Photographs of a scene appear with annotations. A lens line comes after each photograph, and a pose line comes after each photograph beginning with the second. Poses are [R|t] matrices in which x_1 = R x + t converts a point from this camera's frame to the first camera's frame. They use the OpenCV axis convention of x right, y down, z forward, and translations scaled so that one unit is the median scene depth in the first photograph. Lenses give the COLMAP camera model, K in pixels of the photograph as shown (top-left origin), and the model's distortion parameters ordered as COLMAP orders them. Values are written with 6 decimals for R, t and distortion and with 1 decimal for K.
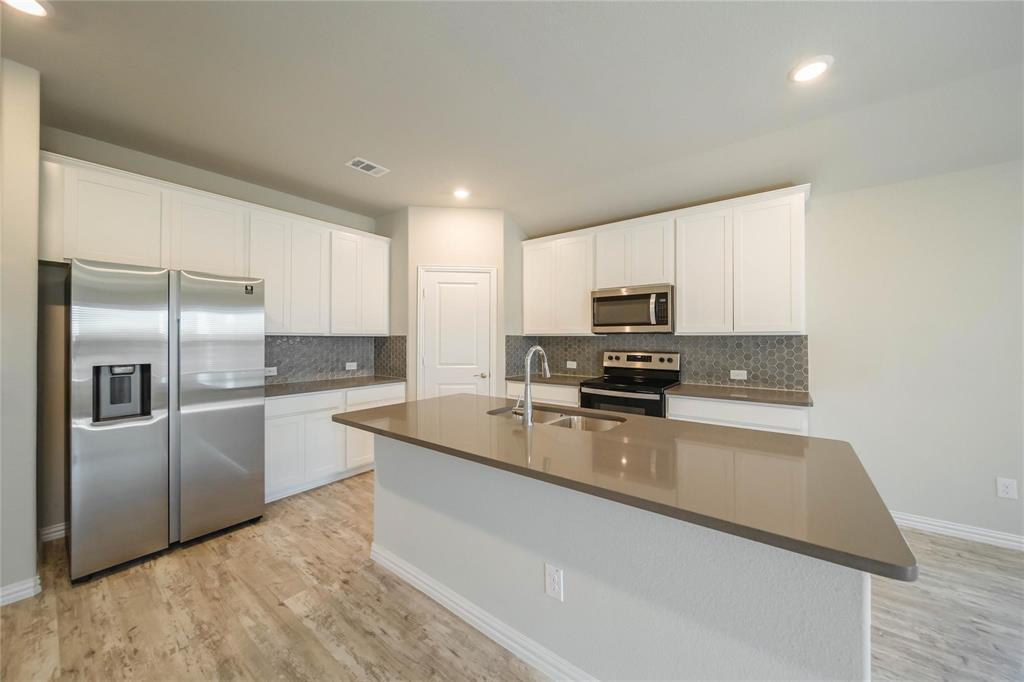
lens RADIAL K [[367.1, 0, 521.0], [0, 367.1, 339.2], [0, 0, 1]] dist [-0.004997, -0.000688]
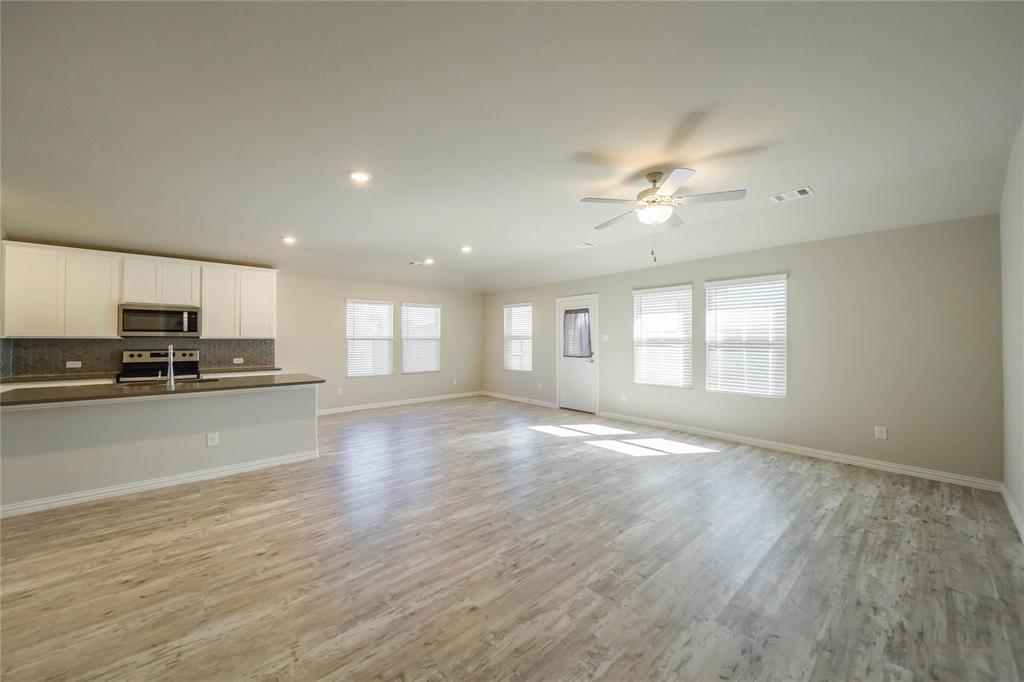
lens RADIAL K [[351.8, 0, 502.7], [0, 351.8, 340.2], [0, 0, 1]] dist [-0.000099, -0.001496]
pose [[0.204102, 0.001133, 0.978949, -0.756682], [0.001354, 0.999998, -0.001439, 0.001013], [-0.978949, 0.001619, 0.204100, -0.564040]]
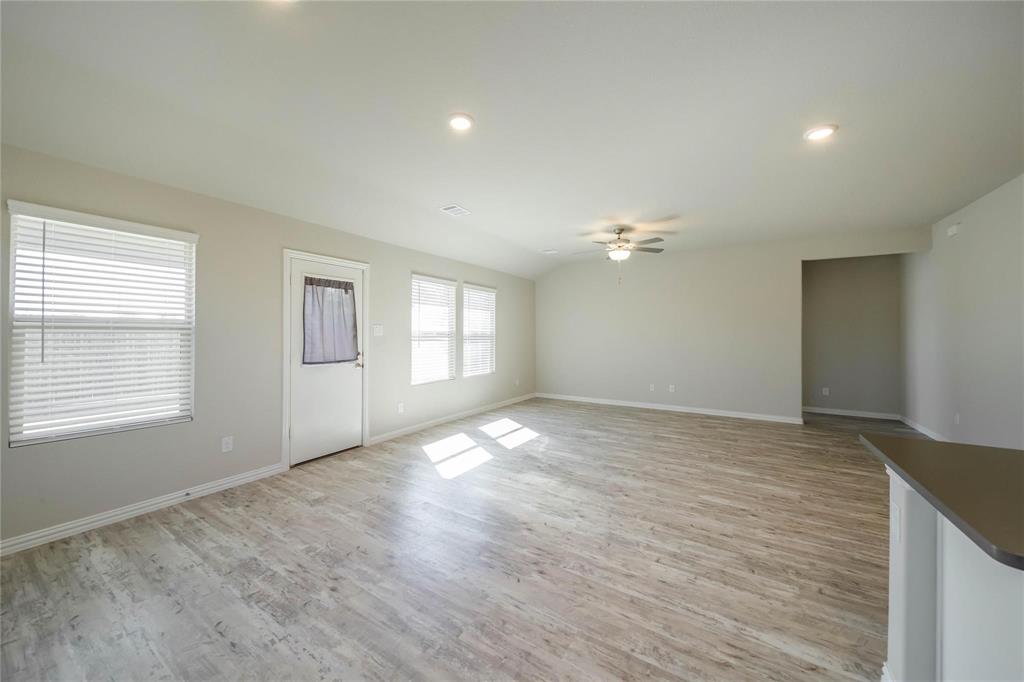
lens RADIAL K [[367.1, 0, 511.4], [0, 367.1, 339.9], [0, 0, 1]] dist [-0.004997, -0.000688]
pose [[-0.995976, -0.001853, -0.089605, 0.684534], [-0.003789, 0.999763, 0.021438, -0.010252], [0.089544, 0.021692, -0.995747, 0.609934]]
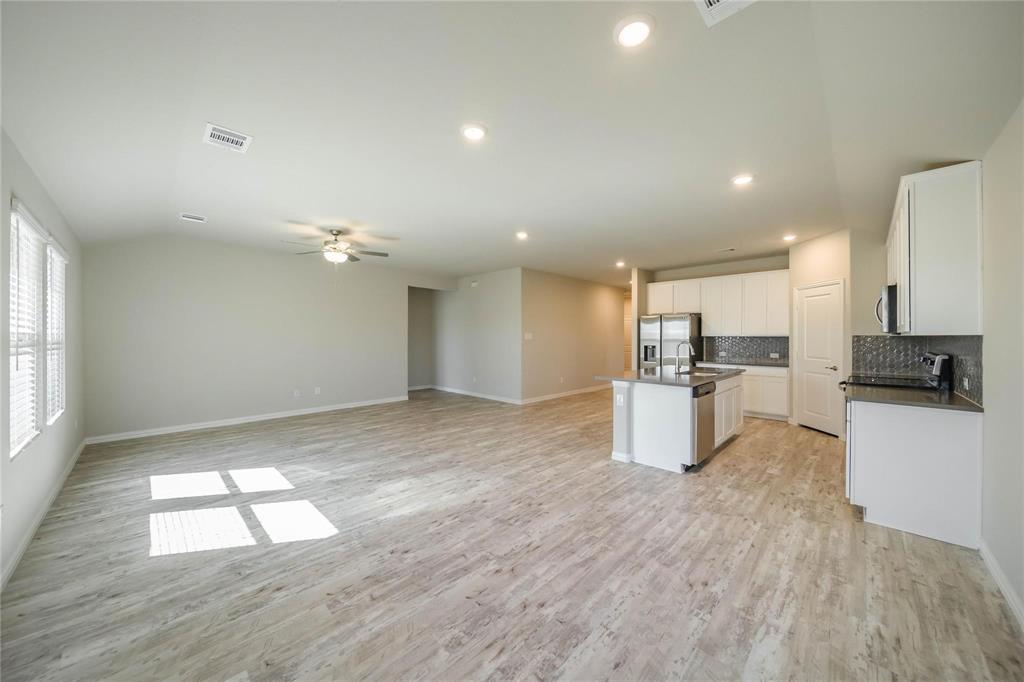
lens RADIAL K [[367.1, 0, 504.1], [0, 367.1, 344.0], [0, 0, 1]] dist [-0.004997, -0.000688]
pose [[-0.127484, 0.021763, -0.991602, 1.426100], [-0.000827, 0.999757, 0.022048, -0.011109], [0.991840, 0.003631, -0.127435, 0.057225]]
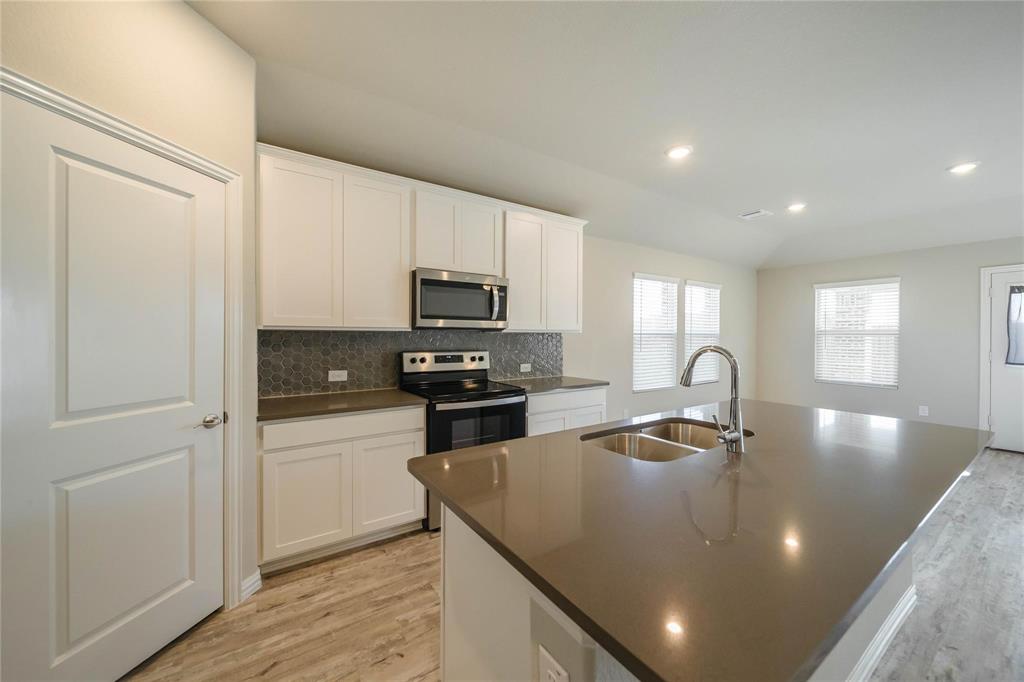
lens RADIAL K [[367.1, 0, 518.4], [0, 367.1, 339.9], [0, 0, 1]] dist [-0.004997, -0.000688]
pose [[0.327046, -0.009727, 0.944958, -0.433400], [-0.004516, 0.999920, 0.011856, -0.001247], [-0.944998, -0.008145, 0.326976, 0.606318]]
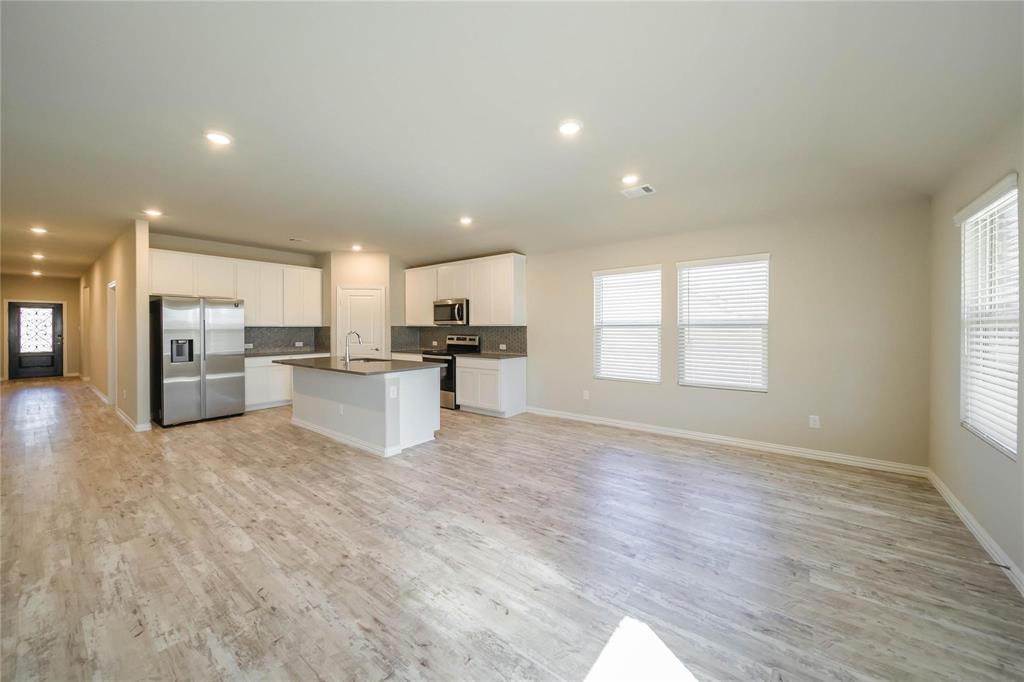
lens RADIAL K [[367.1, 0, 526.2], [0, 367.1, 336.8], [0, 0, 1]] dist [-0.004997, -0.000688]
pose [[0.999635, -0.002977, 0.026835, 0.614539], [0.002406, 0.999771, 0.021257, 0.005262], [-0.026892, -0.021185, 0.999414, -0.819568]]
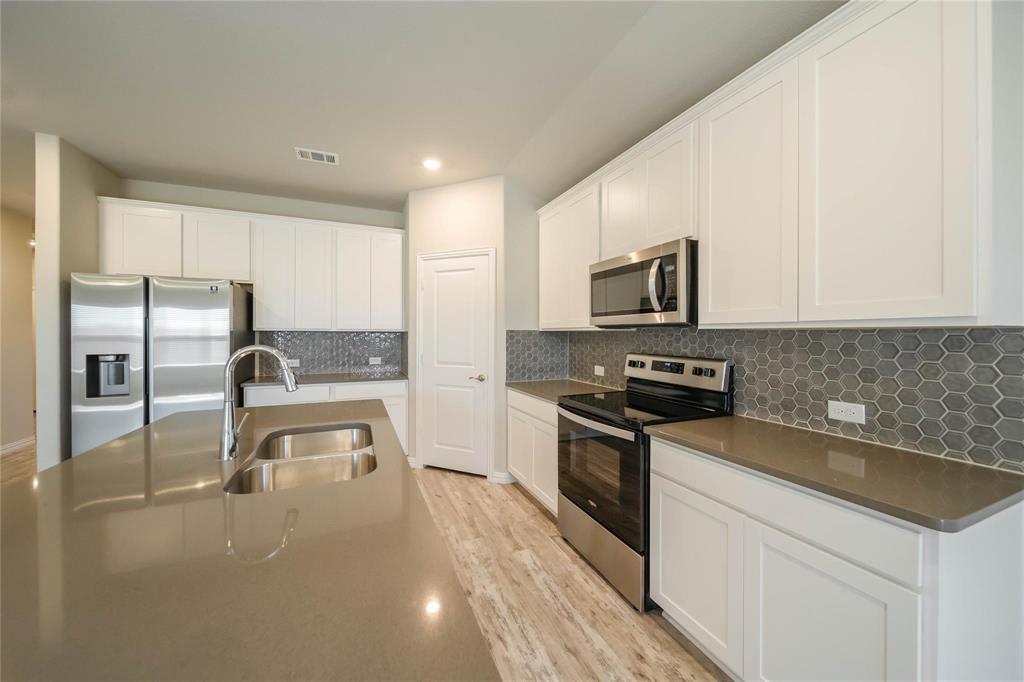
lens RADIAL K [[367.1, 0, 511.6], [0, 367.1, 338.6], [0, 0, 1]] dist [-0.004997, -0.000688]
pose [[0.870586, 0.007685, -0.491956, 0.415320], [-0.002770, 0.999939, 0.010718, -0.000921], [0.492008, -0.007968, 0.870554, 0.350168]]
